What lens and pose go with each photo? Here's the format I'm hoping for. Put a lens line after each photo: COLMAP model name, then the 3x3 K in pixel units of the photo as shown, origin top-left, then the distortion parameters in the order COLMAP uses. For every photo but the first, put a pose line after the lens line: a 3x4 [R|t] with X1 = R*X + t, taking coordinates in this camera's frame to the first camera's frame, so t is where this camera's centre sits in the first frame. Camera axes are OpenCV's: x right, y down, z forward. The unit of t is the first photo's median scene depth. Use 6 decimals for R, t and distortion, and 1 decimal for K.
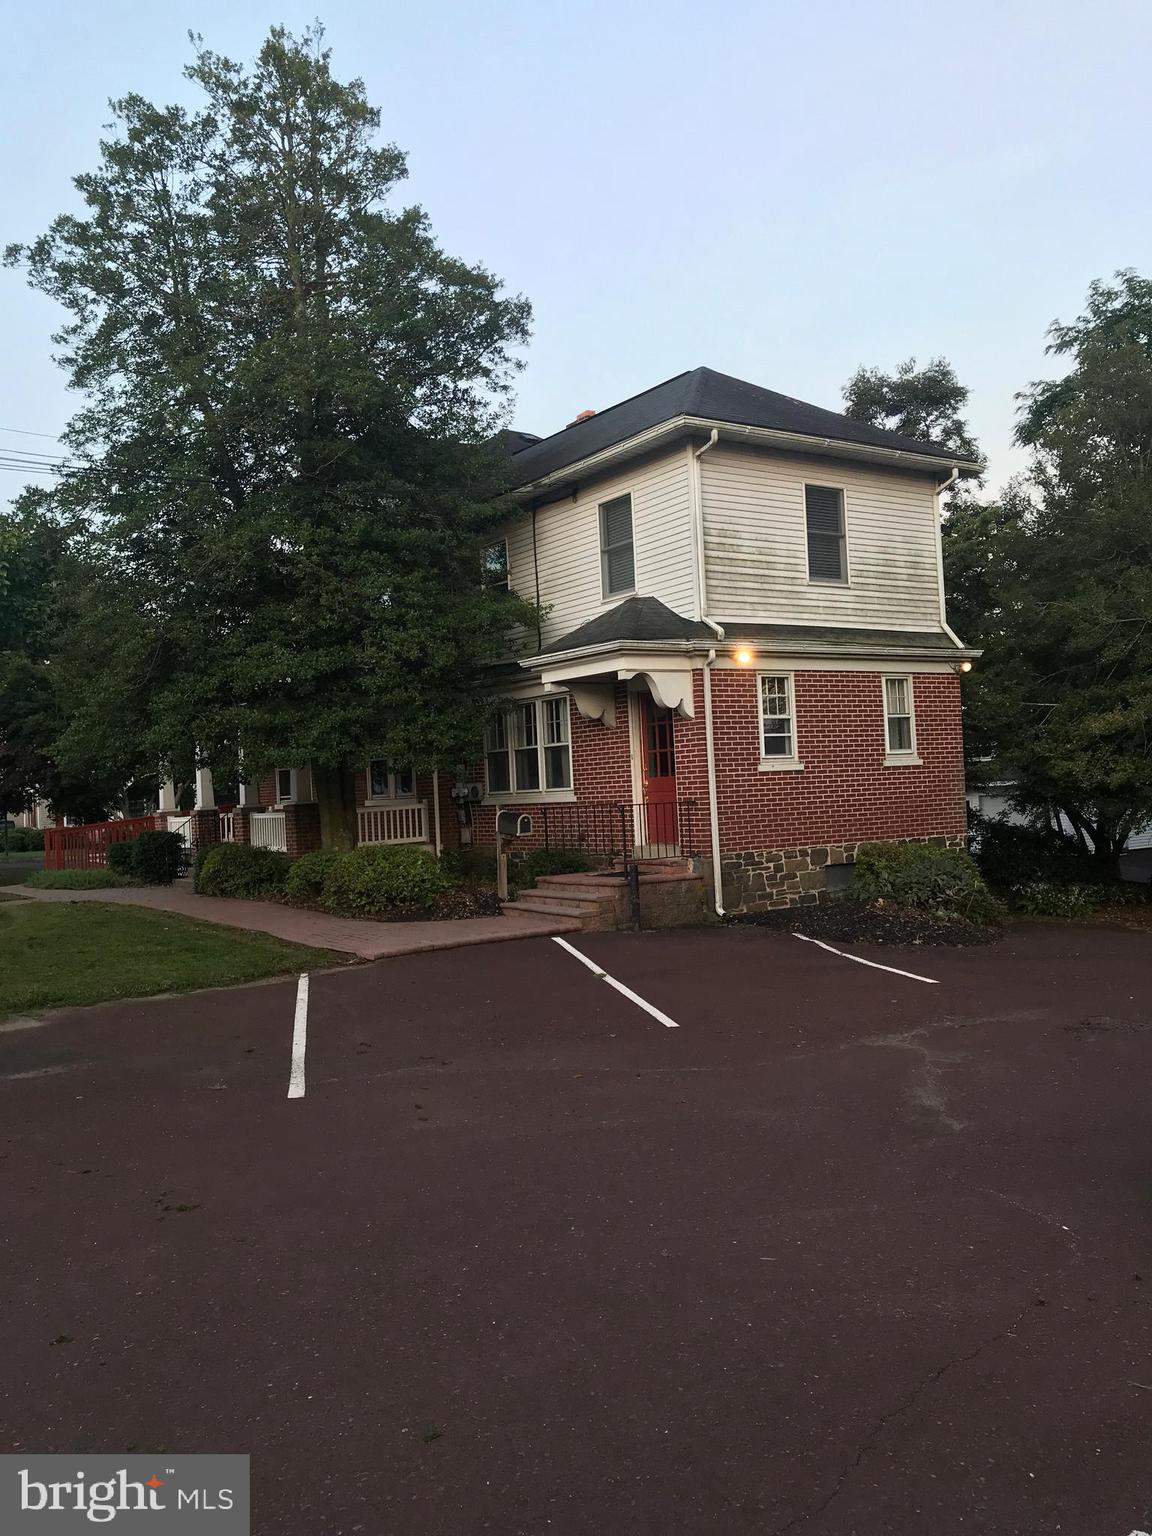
lens RADIAL K [[1240.2, 0, 576.0], [0, 1240.2, 768.0], [0, 0, 1]] dist [0.009234, -0.008992]
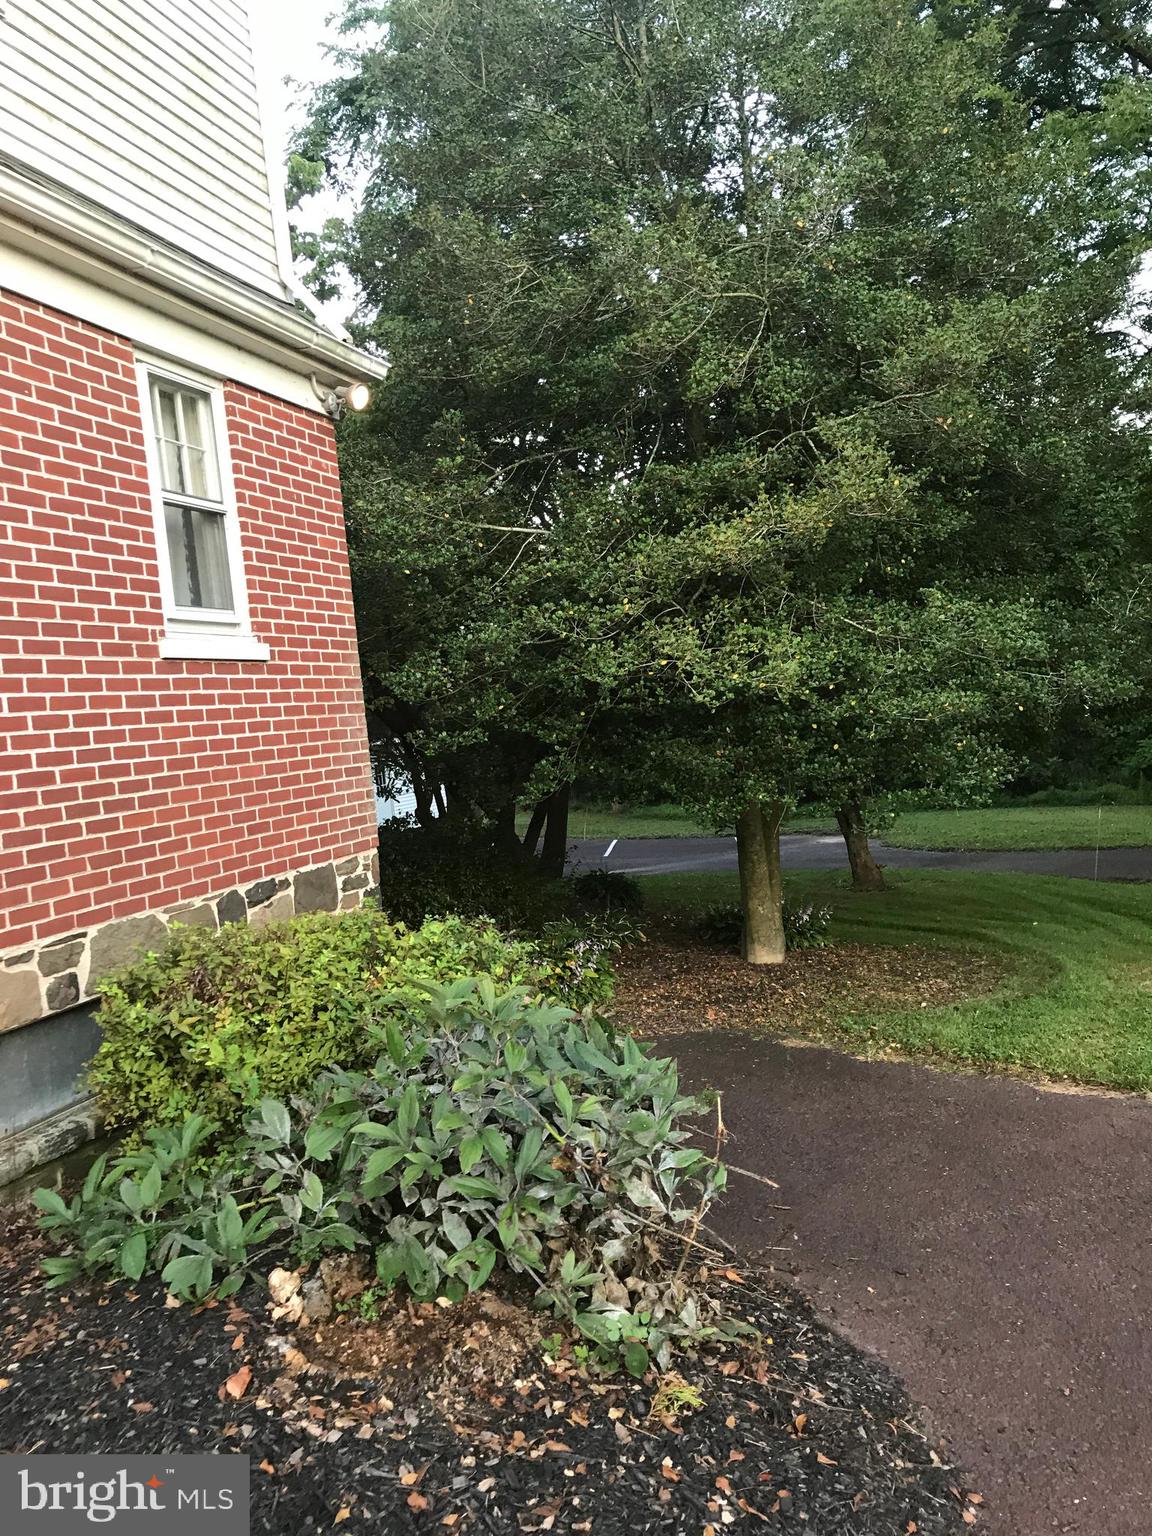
lens RADIAL K [[1240.2, 0, 576.0], [0, 1240.2, 768.0], [0, 0, 1]] dist [0.009234, -0.008992]
pose [[0.797246, -0.052795, 0.601342, 0.144591], [0.044089, 0.998600, 0.029220, 0.020821], [-0.602042, 0.003217, 0.798458, 0.691887]]
